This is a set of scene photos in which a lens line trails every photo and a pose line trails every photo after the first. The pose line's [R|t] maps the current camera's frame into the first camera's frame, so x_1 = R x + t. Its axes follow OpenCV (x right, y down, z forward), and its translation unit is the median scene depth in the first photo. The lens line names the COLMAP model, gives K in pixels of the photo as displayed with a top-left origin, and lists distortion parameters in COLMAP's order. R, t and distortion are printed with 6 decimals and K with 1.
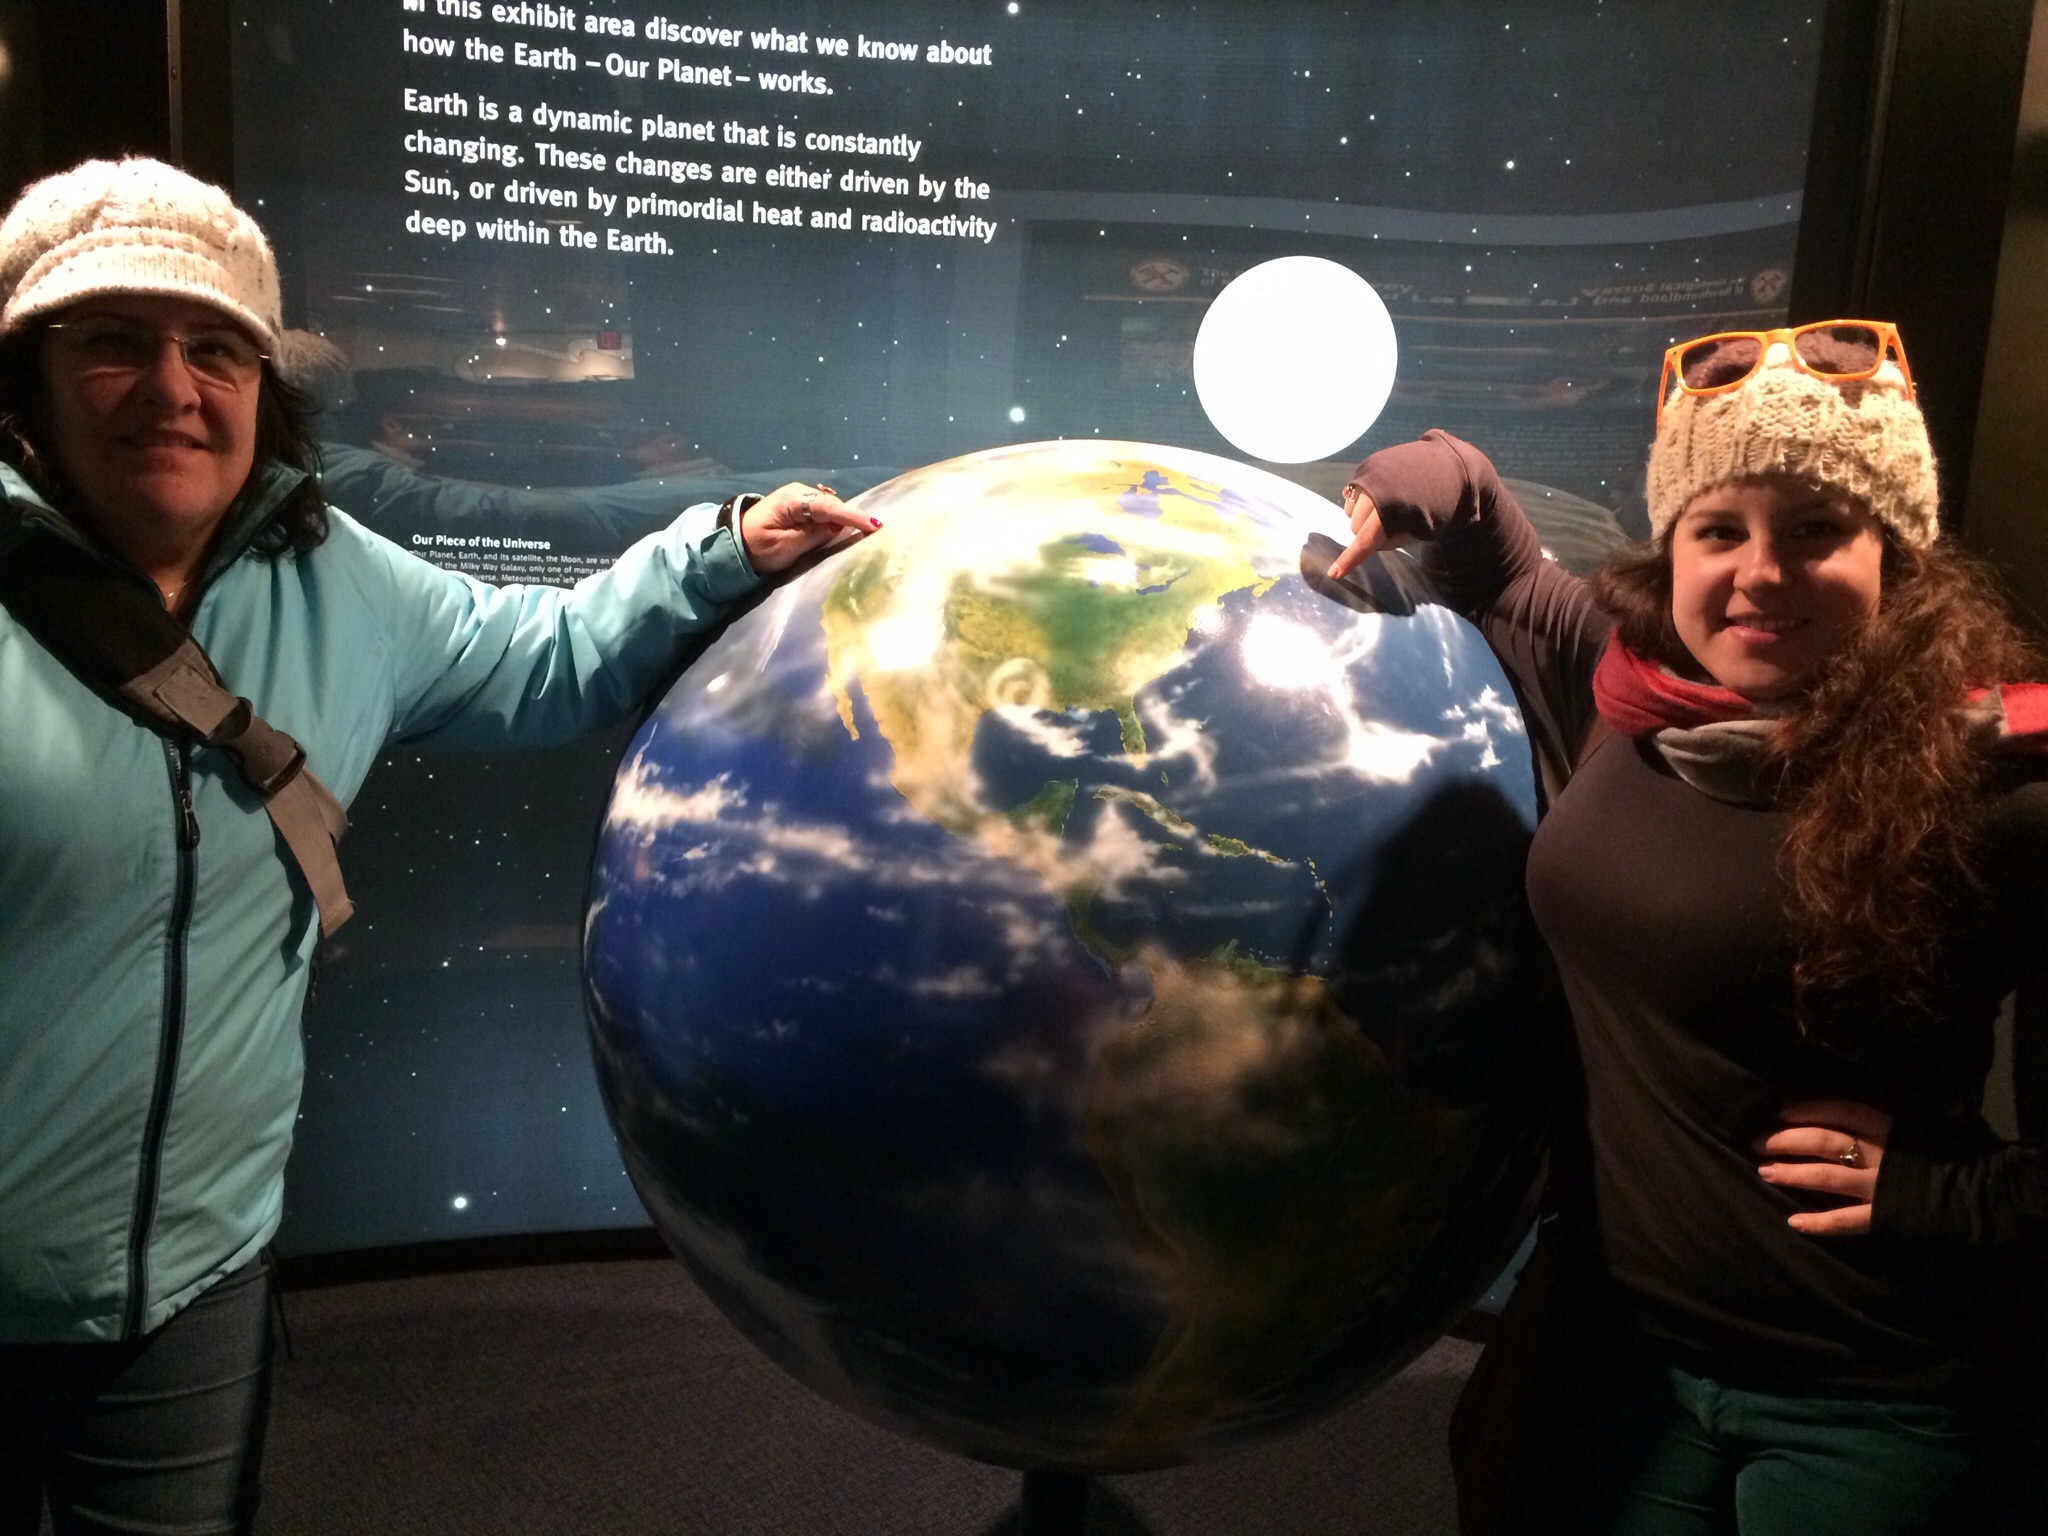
lens RADIAL K [[1741.4, 0, 1022.0], [0, 1741.4, 774.7], [0, 0, 1]] dist [0.054461, -0.061701]
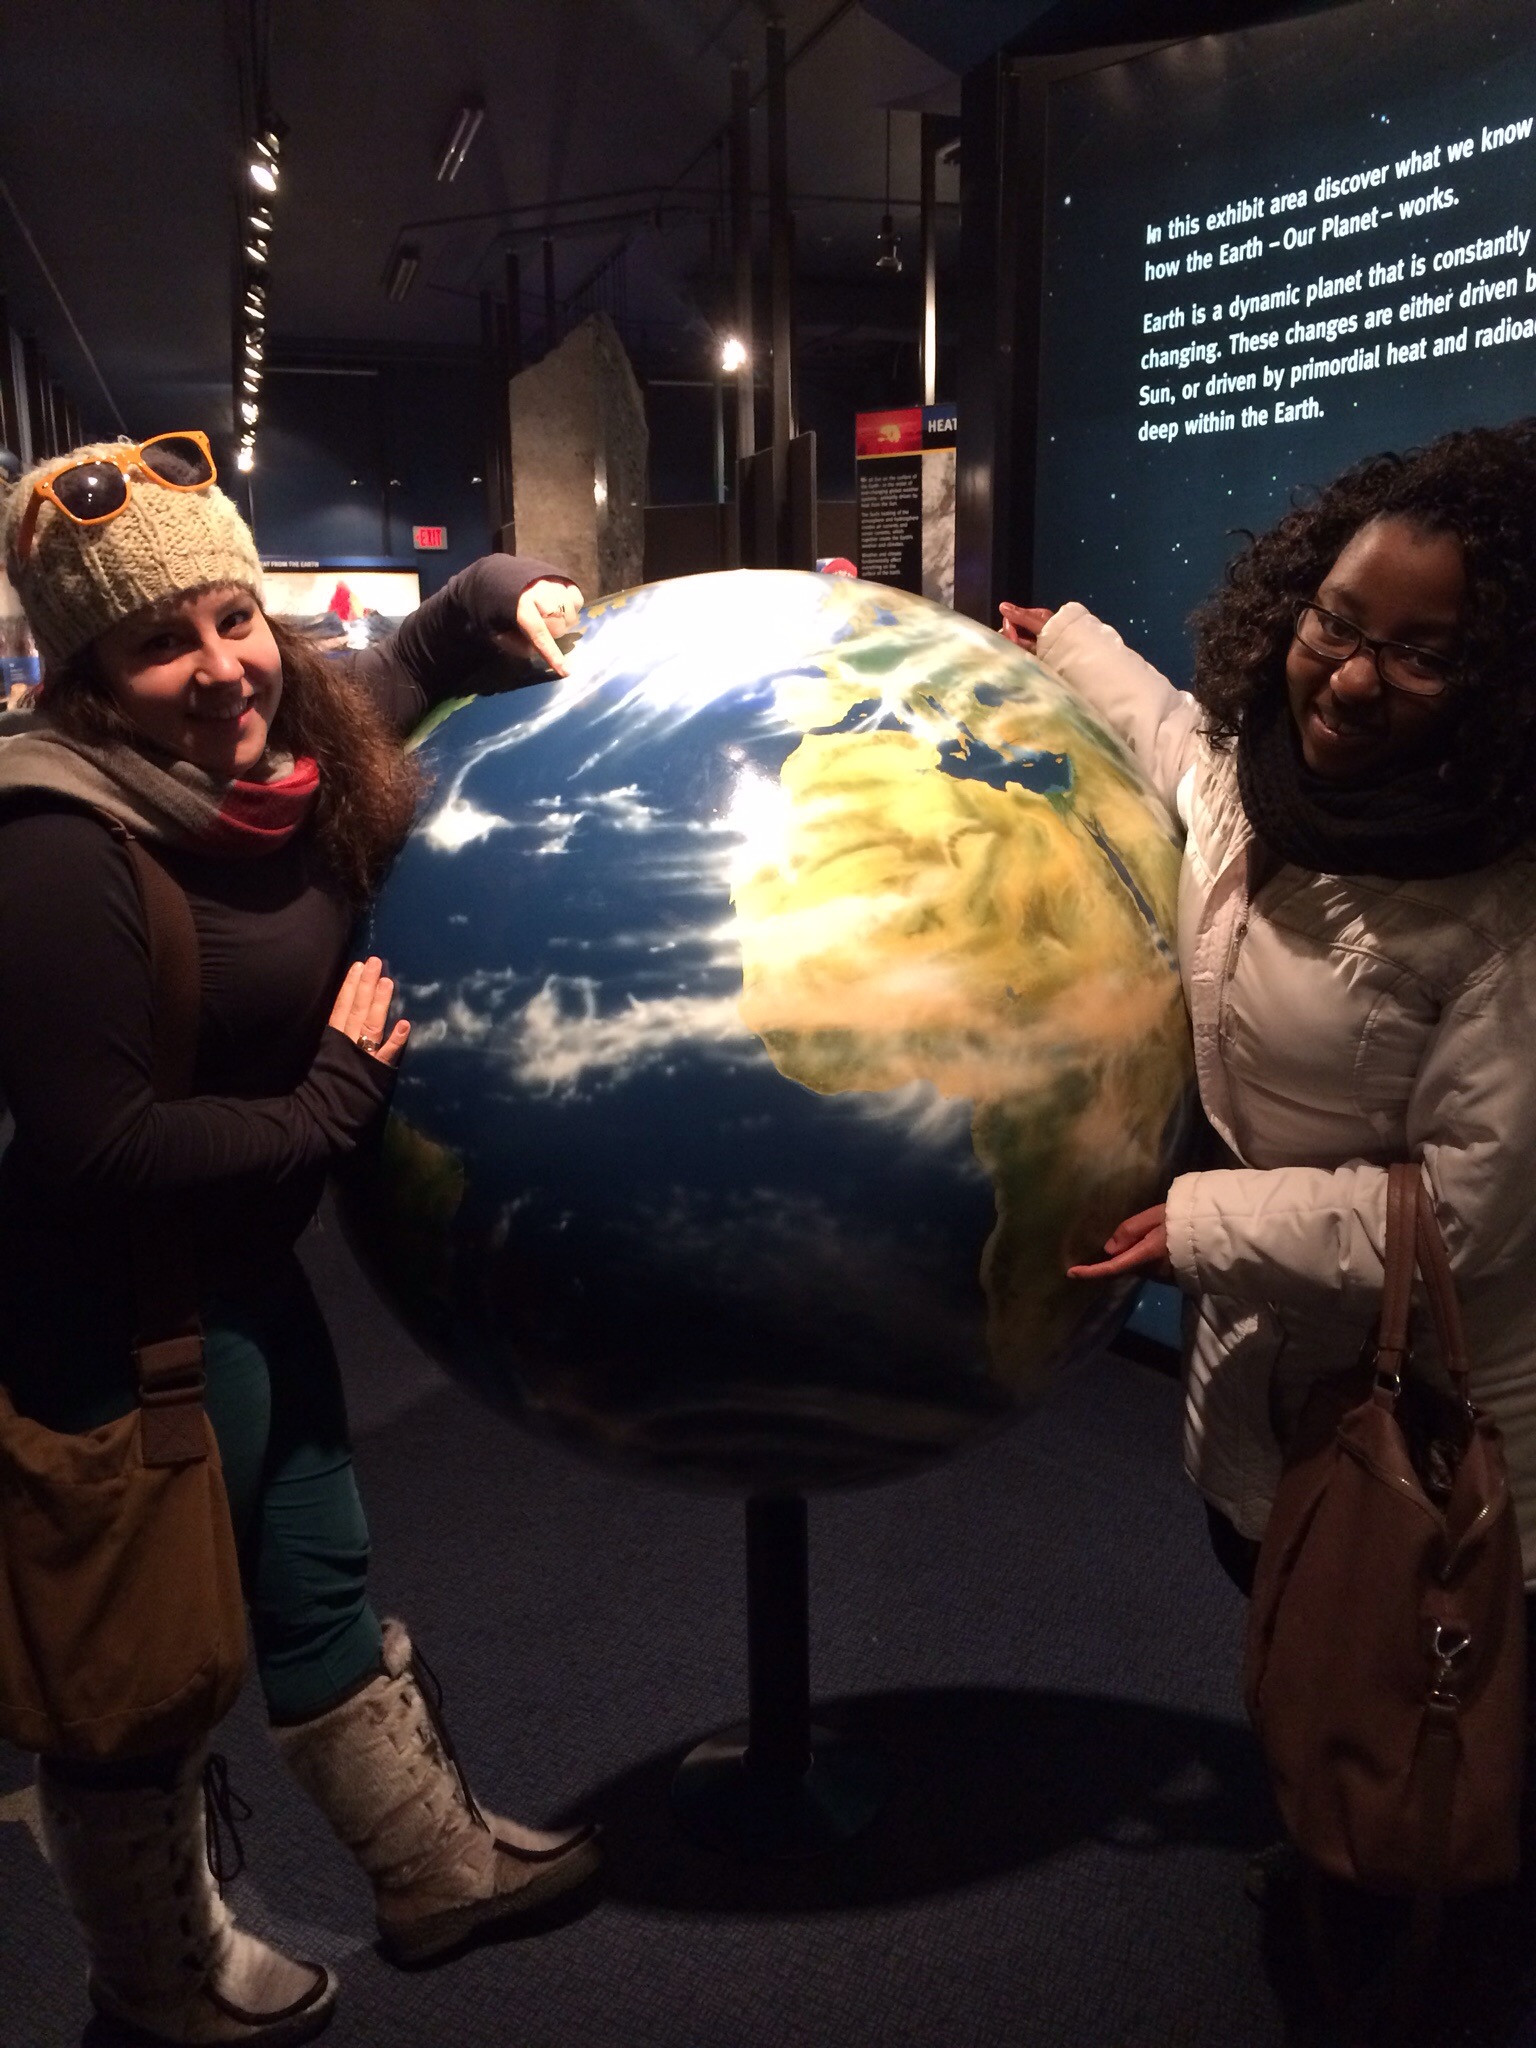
lens RADIAL K [[1741.4, 0, 764.6], [0, 1741.4, 1024.1], [0, 0, 1]] dist [0.054461, -0.061701]
pose [[0.350770, 0.145144, -0.925145, 0.671099], [-0.140925, 0.984847, 0.101079, -0.014453], [0.925797, 0.094920, 0.365909, 0.383104]]
